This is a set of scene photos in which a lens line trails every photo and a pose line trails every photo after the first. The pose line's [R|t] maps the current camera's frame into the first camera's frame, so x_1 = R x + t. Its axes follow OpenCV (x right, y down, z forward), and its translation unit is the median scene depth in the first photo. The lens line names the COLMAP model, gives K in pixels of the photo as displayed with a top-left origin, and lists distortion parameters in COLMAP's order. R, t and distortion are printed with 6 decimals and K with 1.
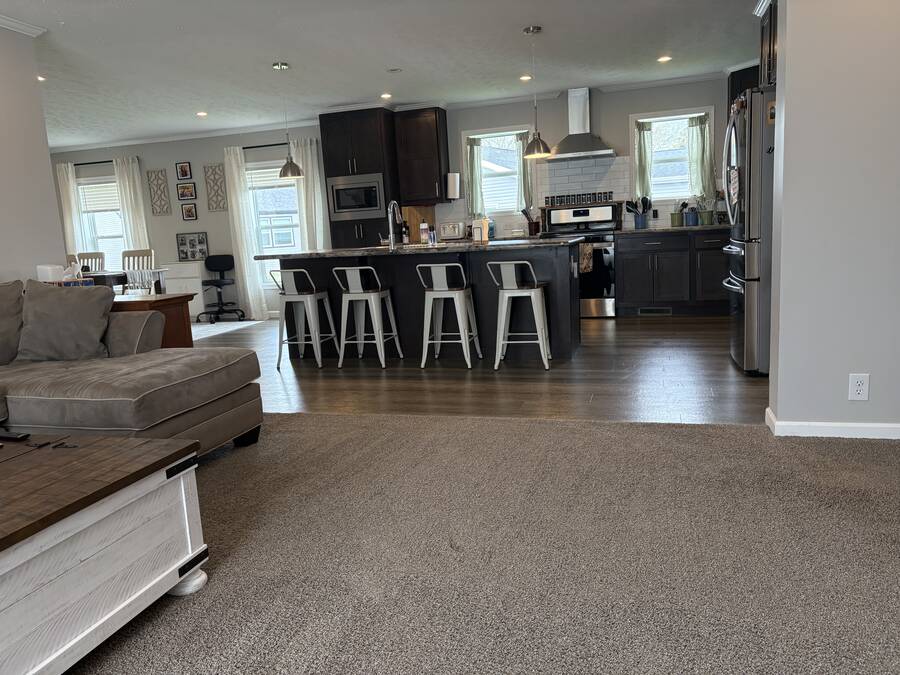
lens RADIAL K [[679.1, 0, 452.5], [0, 679.1, 340.4], [0, 0, 1]] dist [0.013974, -0.006738]
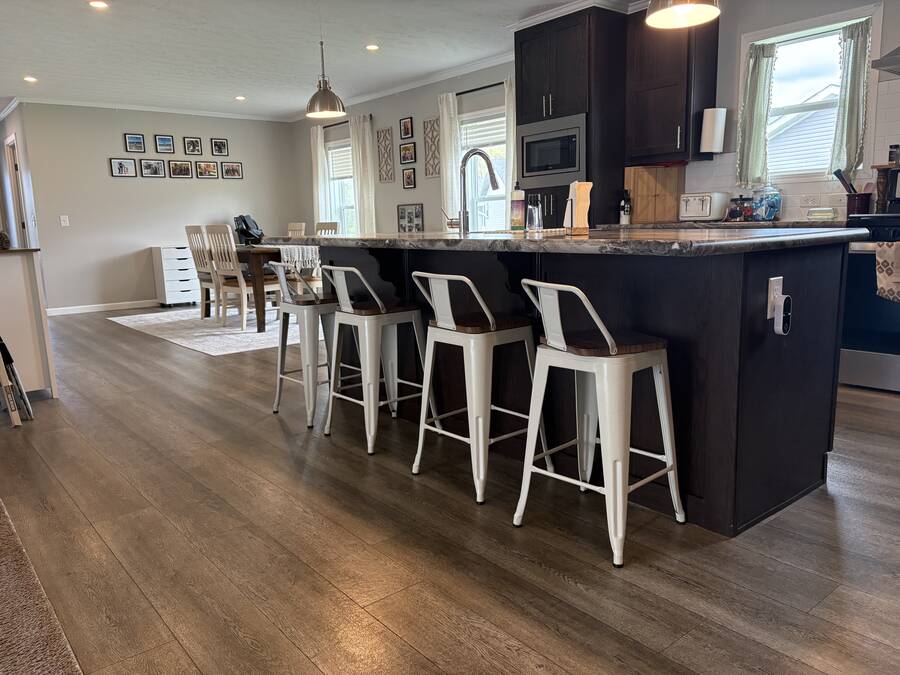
lens RADIAL K [[679.1, 0, 453.0], [0, 679.1, 337.9], [0, 0, 1]] dist [0.013974, -0.006738]
pose [[0.829298, 0.127308, -0.544111, 0.157960], [-0.109425, 0.991849, 0.065290, -0.062675], [0.547987, 0.005395, 0.836469, 0.380669]]
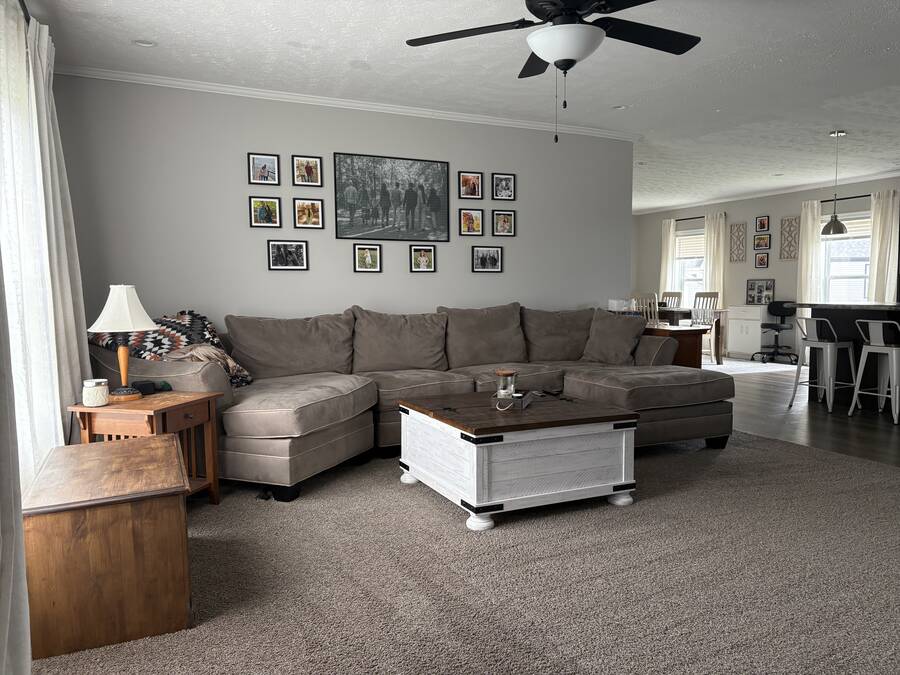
lens RADIAL K [[679.1, 0, 454.6], [0, 679.1, 340.0], [0, 0, 1]] dist [0.013974, -0.006738]
pose [[0.665568, 0.111145, -0.738015, 0.125085], [-0.156479, 0.987652, 0.007623, 0.008424], [0.729749, 0.110410, 0.674741, -0.103481]]
